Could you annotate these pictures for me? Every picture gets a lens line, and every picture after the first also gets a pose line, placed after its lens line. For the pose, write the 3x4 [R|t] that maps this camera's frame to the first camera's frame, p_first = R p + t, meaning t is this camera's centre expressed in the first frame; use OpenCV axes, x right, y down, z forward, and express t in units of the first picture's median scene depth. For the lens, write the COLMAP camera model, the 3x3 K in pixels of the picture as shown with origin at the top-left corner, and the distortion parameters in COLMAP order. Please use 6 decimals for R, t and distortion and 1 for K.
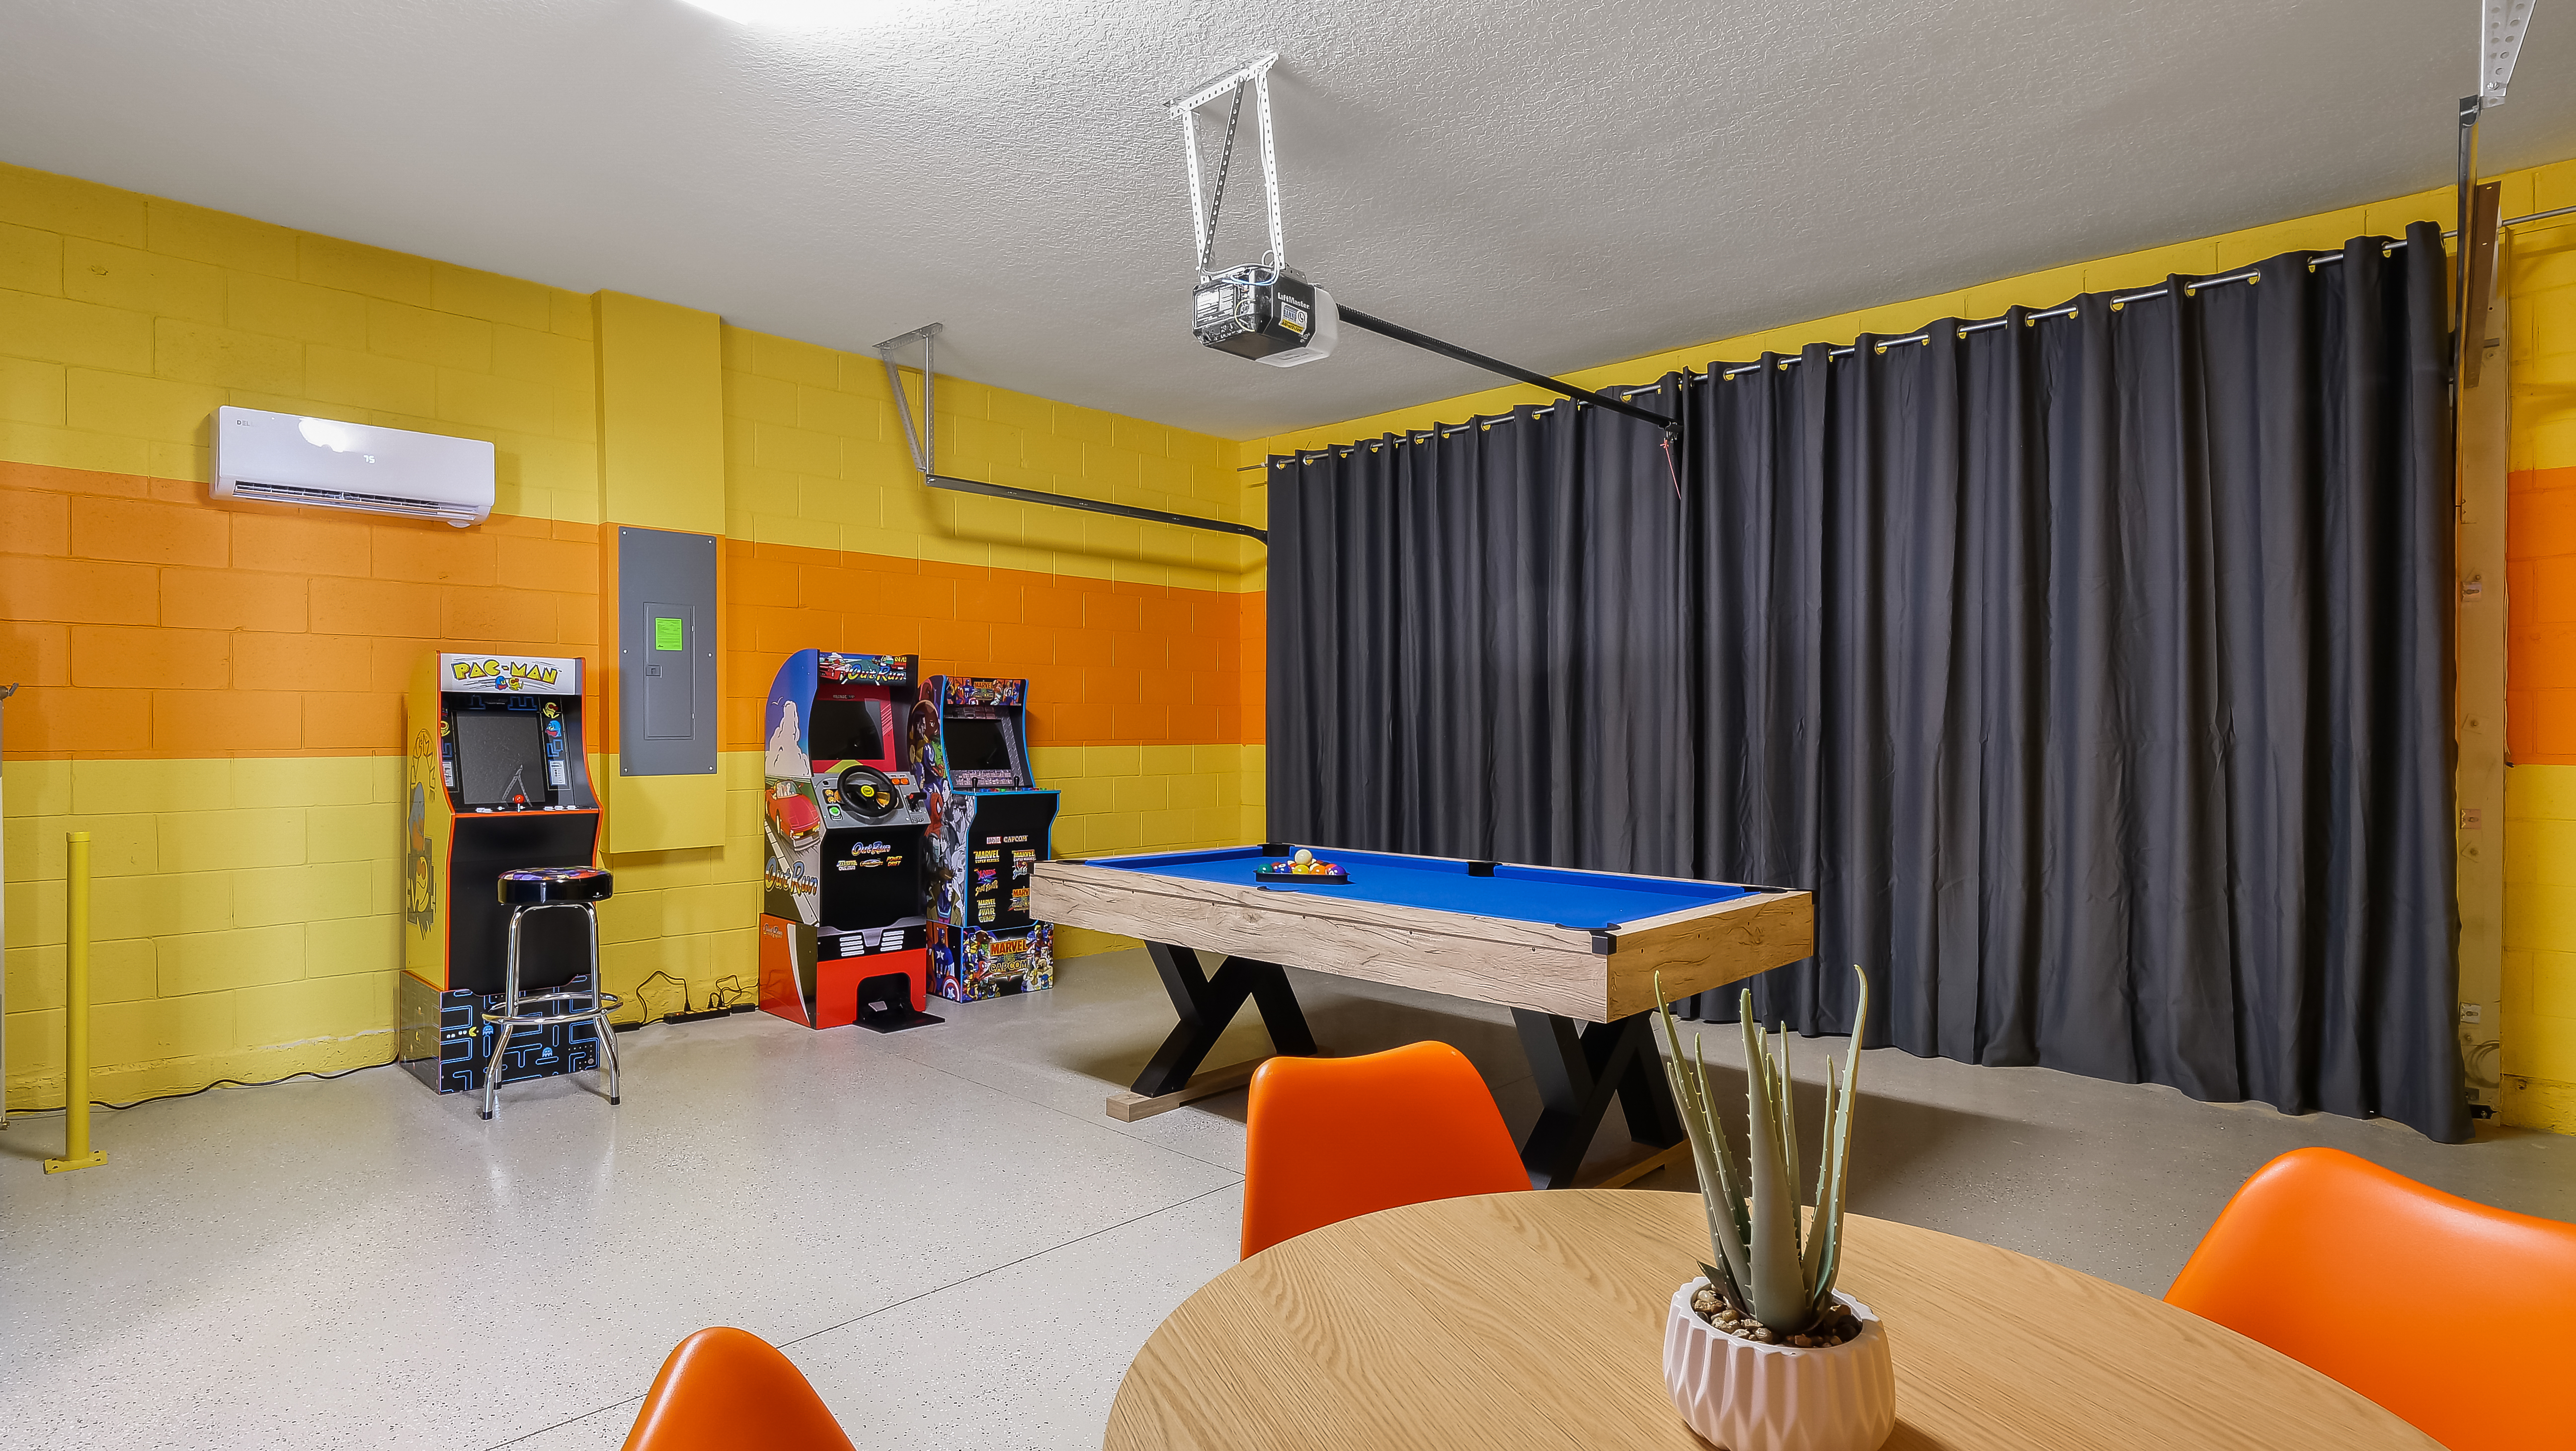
lens RADIAL K [[1248.9, 0, 1271.9], [0, 1248.9, 731.9], [0, 0, 1]] dist [-0.011825, -0.001049]
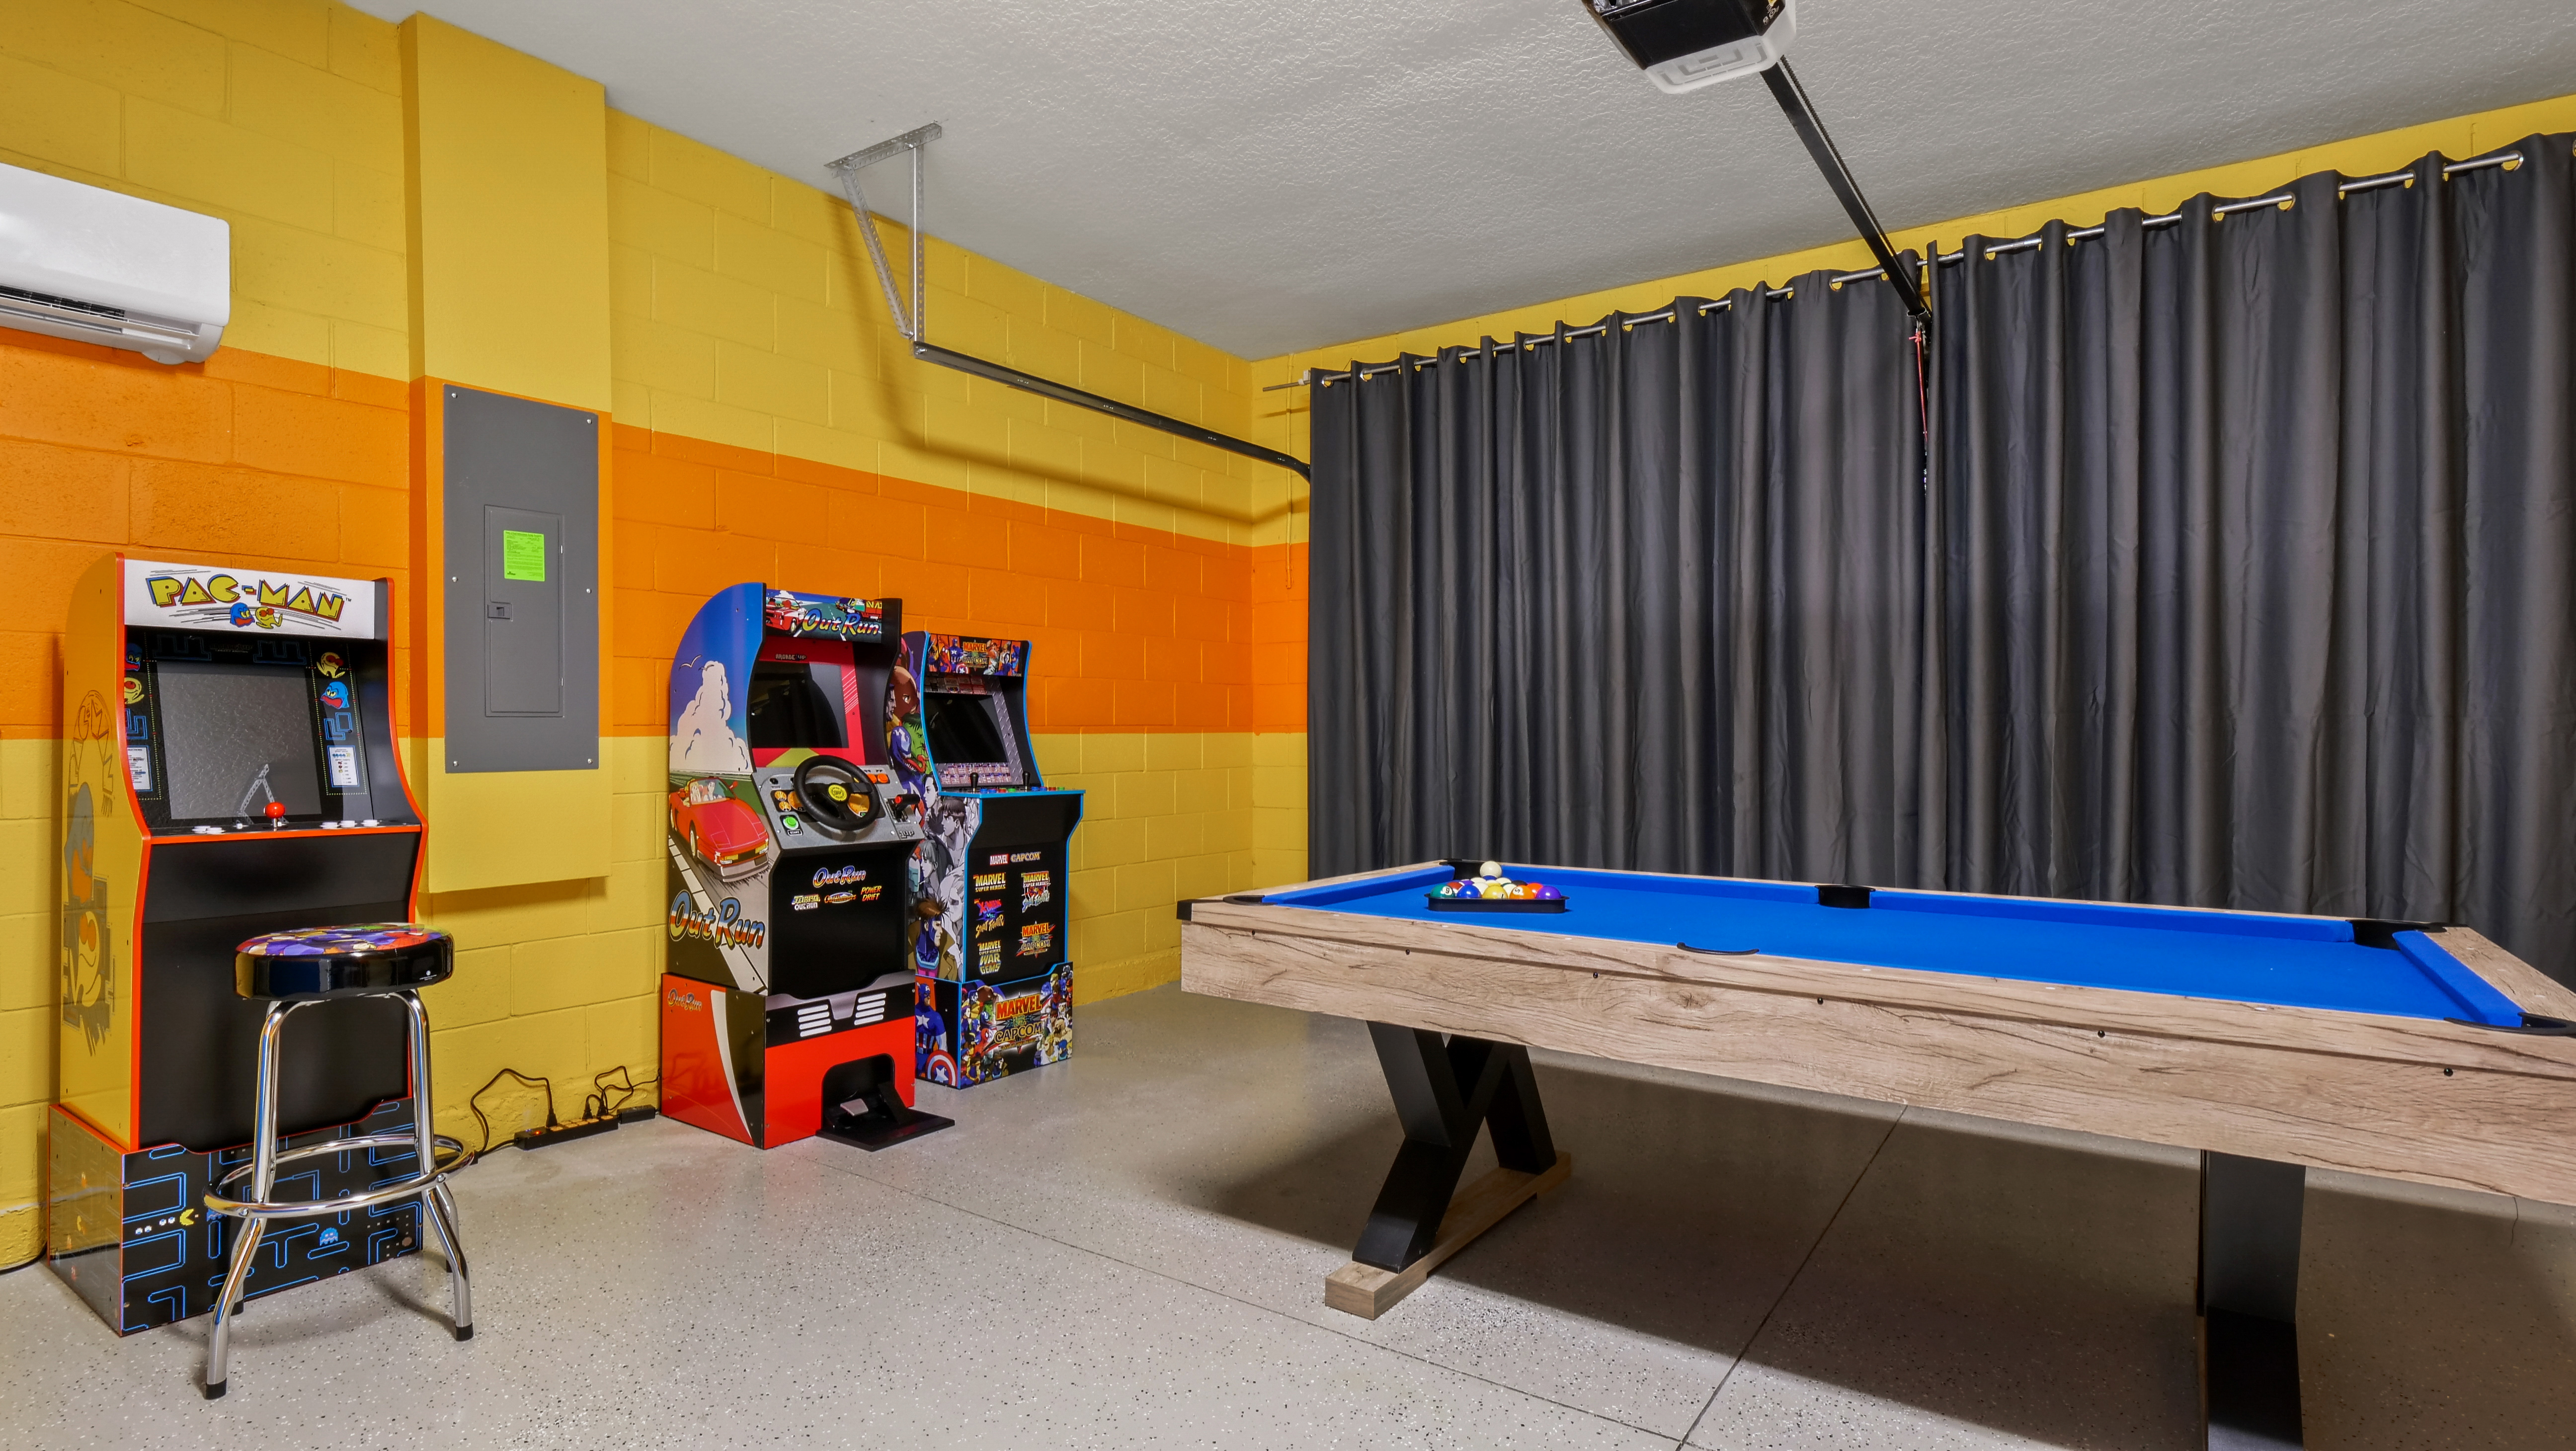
lens RADIAL K [[1248.9, 0, 1302.3], [0, 1248.9, 729.5], [0, 0, 1]] dist [-0.011825, -0.001049]
pose [[0.987751, -0.001197, 0.156033, -0.180290], [0.001650, 0.999995, -0.002776, 0.015326], [-0.156029, 0.003000, 0.987748, 0.287432]]
